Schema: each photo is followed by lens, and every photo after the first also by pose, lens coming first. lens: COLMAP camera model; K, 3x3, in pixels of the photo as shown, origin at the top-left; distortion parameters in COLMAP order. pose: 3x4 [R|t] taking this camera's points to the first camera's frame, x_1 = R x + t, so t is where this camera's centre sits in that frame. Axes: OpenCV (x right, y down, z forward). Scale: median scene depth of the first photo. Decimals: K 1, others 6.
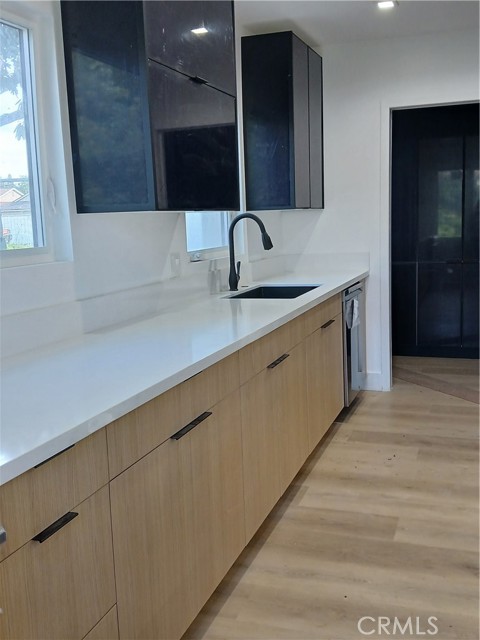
lens RADIAL K [[682.0, 0, 240.0], [0, 682.0, 320.0], [0, 0, 1]] dist [0.160873, -0.358100]
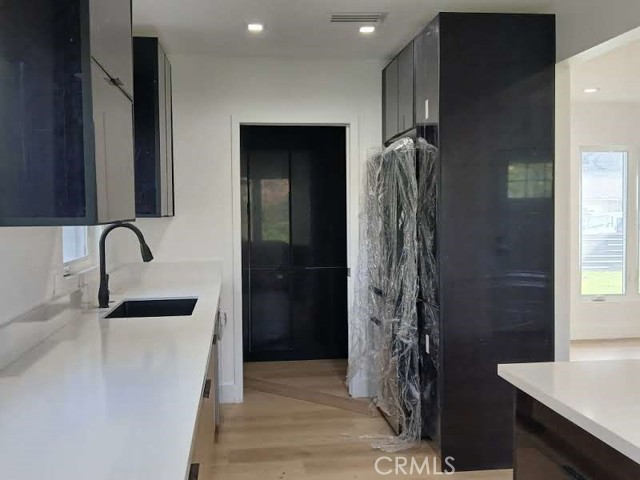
lens RADIAL K [[682.0, 0, 320.0], [0, 682.0, 240.0], [0, 0, 1]] dist [0.160873, -0.358100]
pose [[0.894753, 0.006121, 0.446519, -0.154499], [0.045042, 0.993570, -0.103877, -0.023967], [-0.444283, 0.113056, 0.888724, 0.067562]]
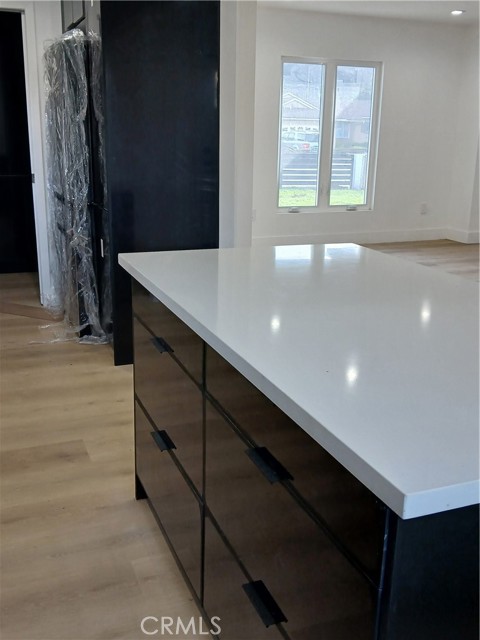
lens RADIAL K [[682.0, 0, 240.0], [0, 682.0, 320.0], [0, 0, 1]] dist [0.160873, -0.358100]
pose [[0.751700, -0.133434, 0.645866, -0.089179], [0.056116, 0.988708, 0.138952, 0.003069], [-0.657114, -0.068207, 0.750699, 0.001537]]
